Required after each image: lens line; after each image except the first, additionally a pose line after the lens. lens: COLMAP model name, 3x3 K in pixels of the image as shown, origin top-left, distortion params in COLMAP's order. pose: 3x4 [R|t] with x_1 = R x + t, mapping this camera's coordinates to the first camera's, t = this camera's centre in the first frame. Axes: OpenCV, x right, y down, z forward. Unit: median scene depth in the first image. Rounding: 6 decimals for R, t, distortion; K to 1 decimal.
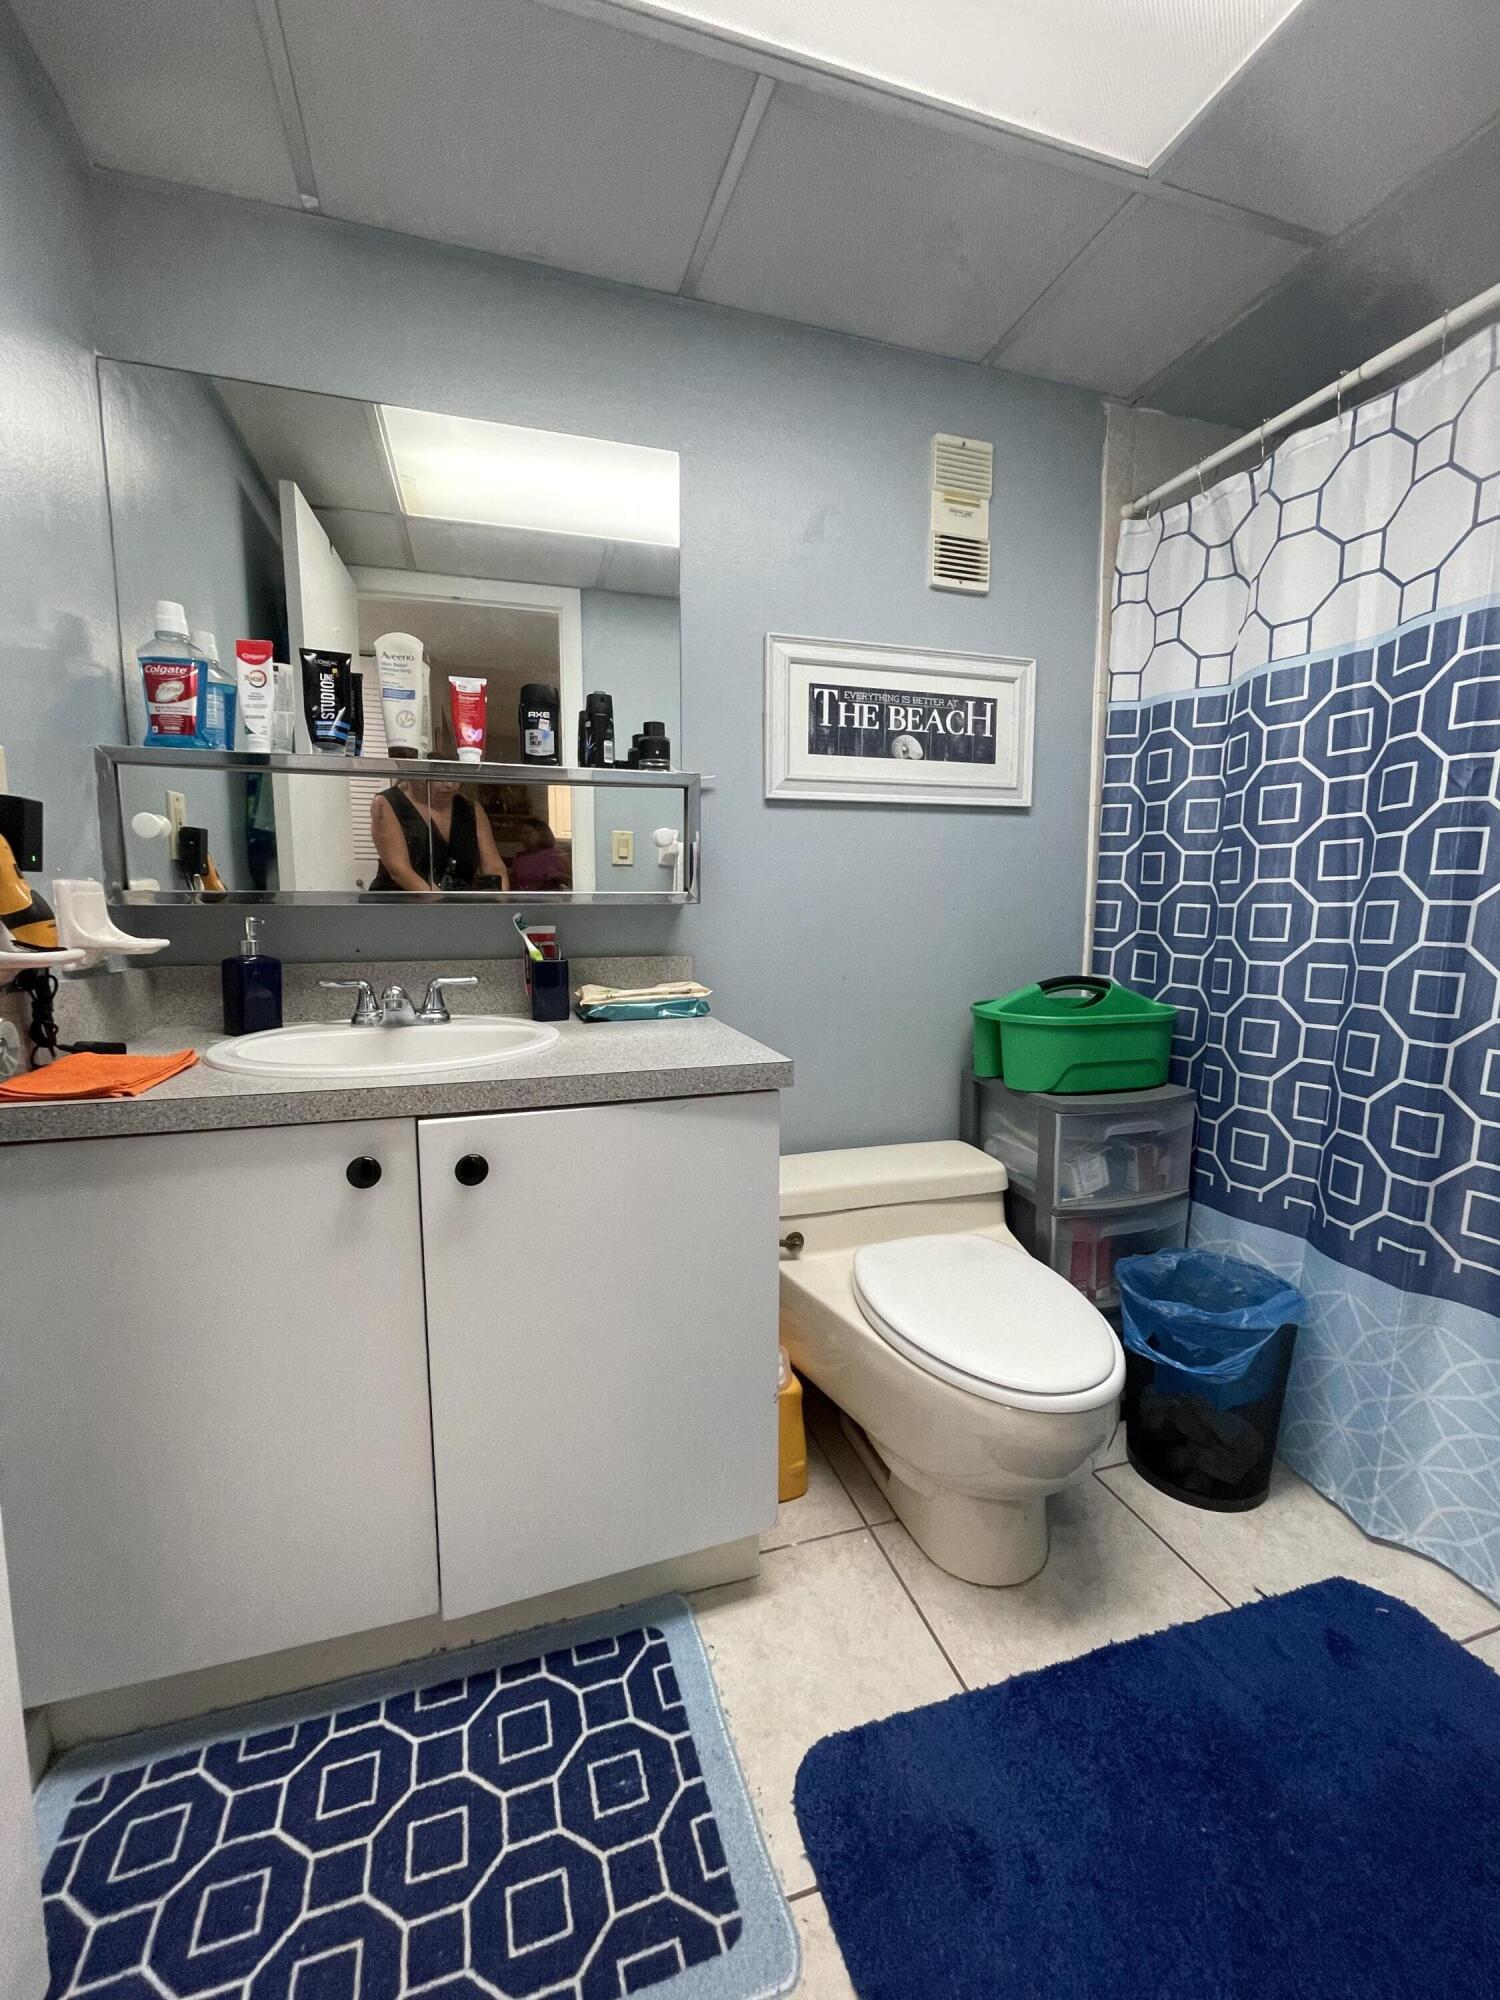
lens RADIAL K [[830.1, 0, 743.6], [0, 830.1, 992.1], [0, 0, 1]] dist [0.002036, 0.001414]
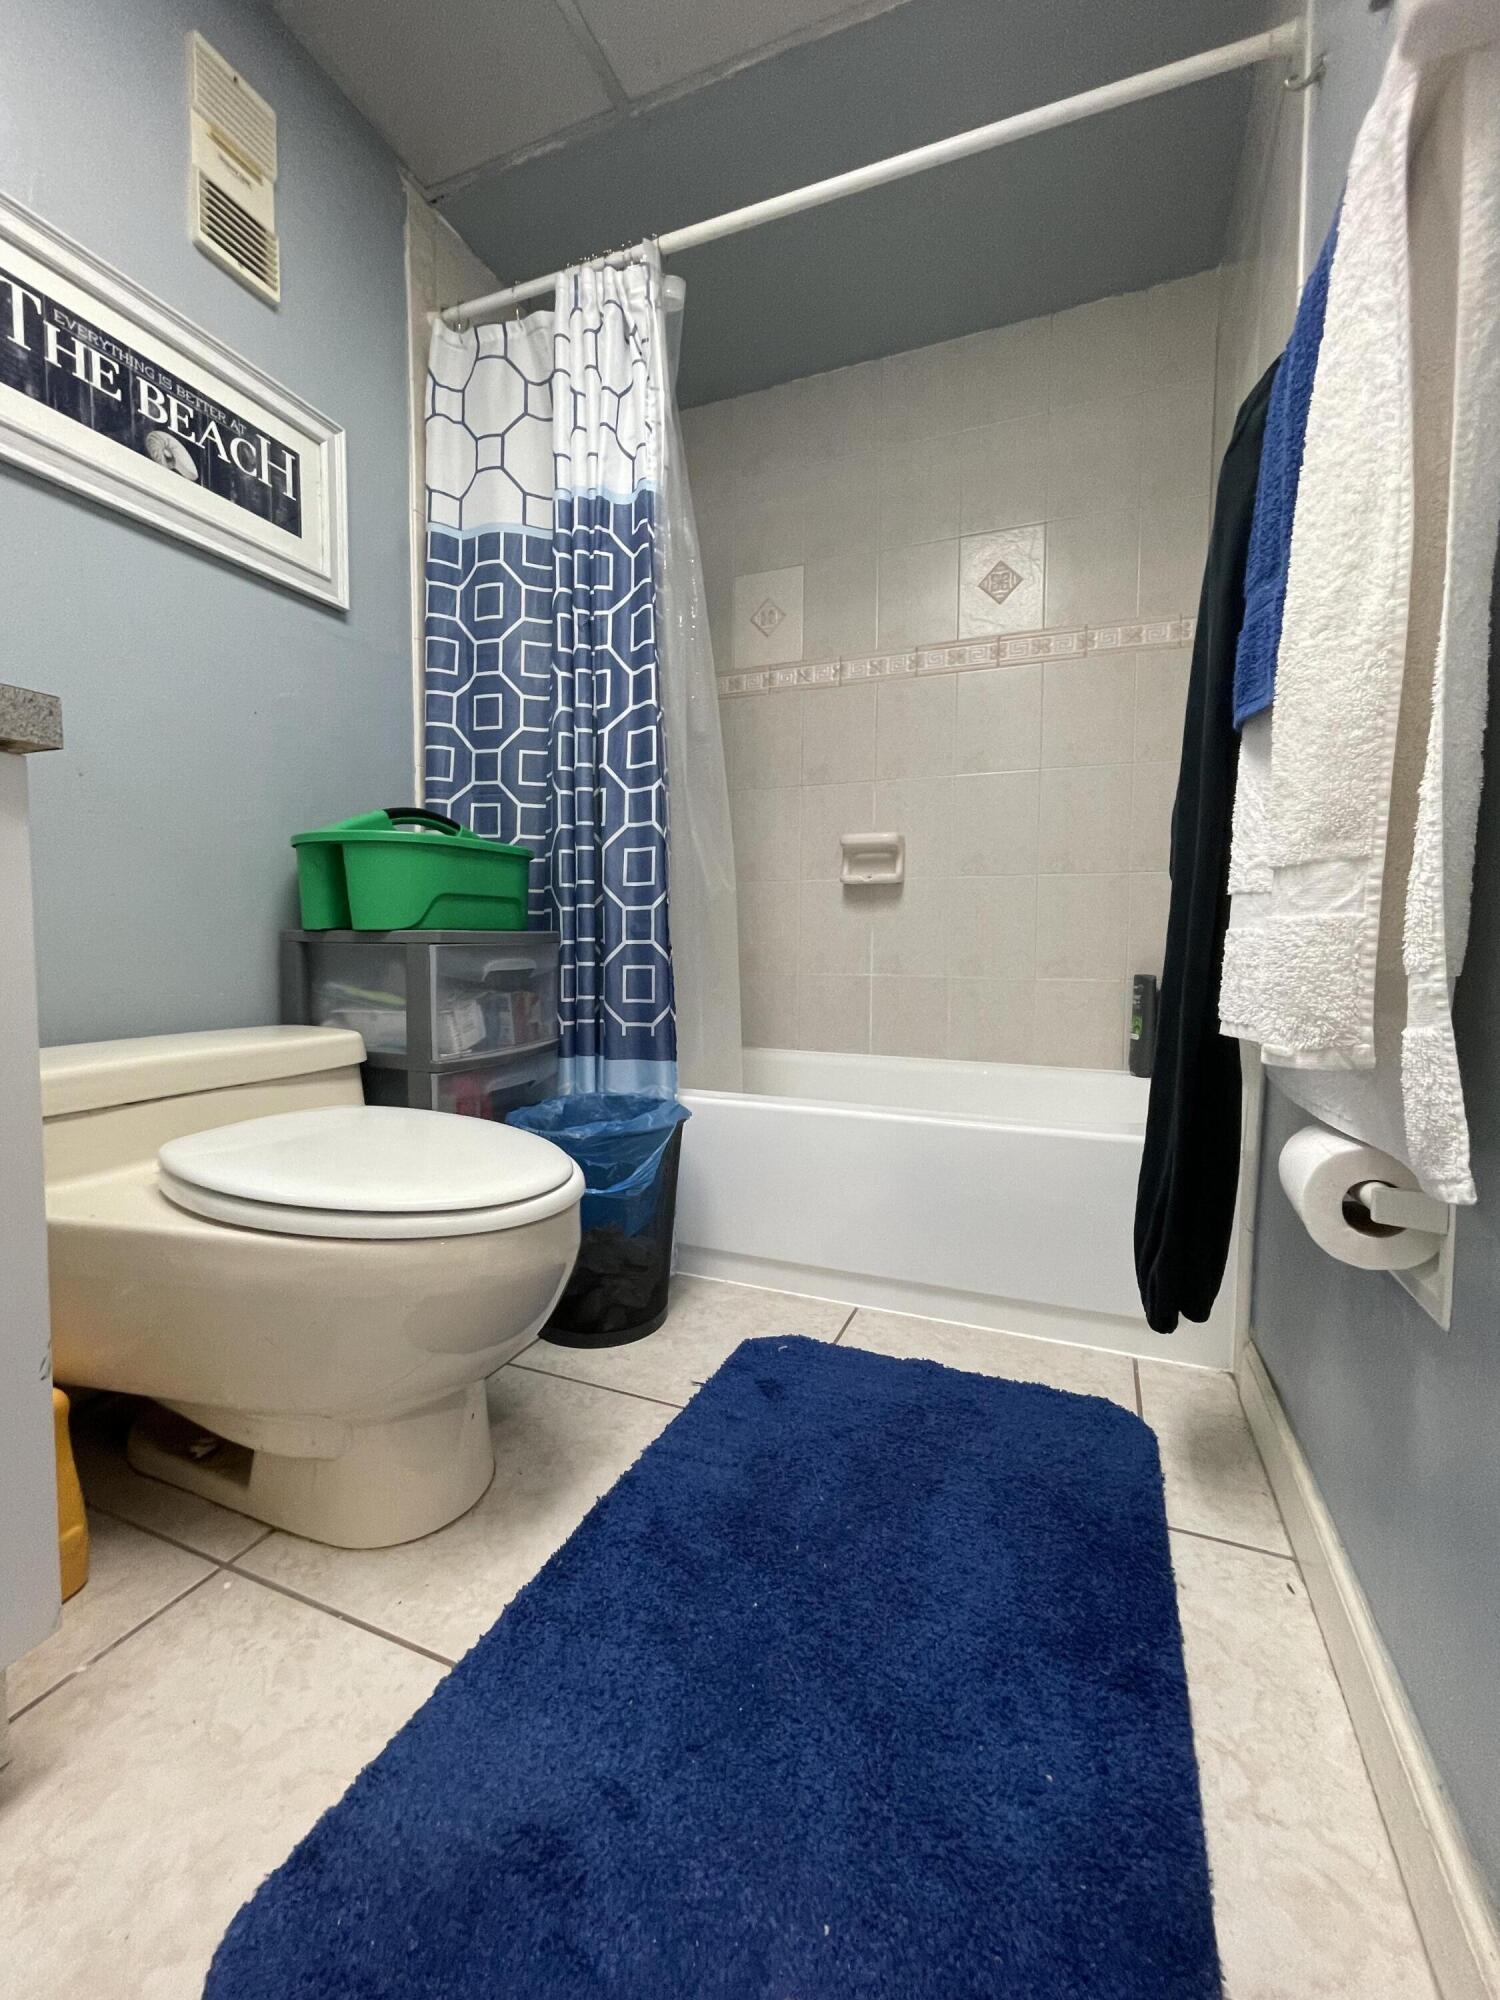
lens RADIAL K [[830.1, 0, 743.6], [0, 830.1, 992.1], [0, 0, 1]] dist [0.002036, 0.001414]
pose [[0.637007, -0.034176, 0.770100, -0.050724], [0.073057, 0.997197, -0.016177, 0.204127], [-0.767389, 0.066566, 0.637718, 0.223014]]
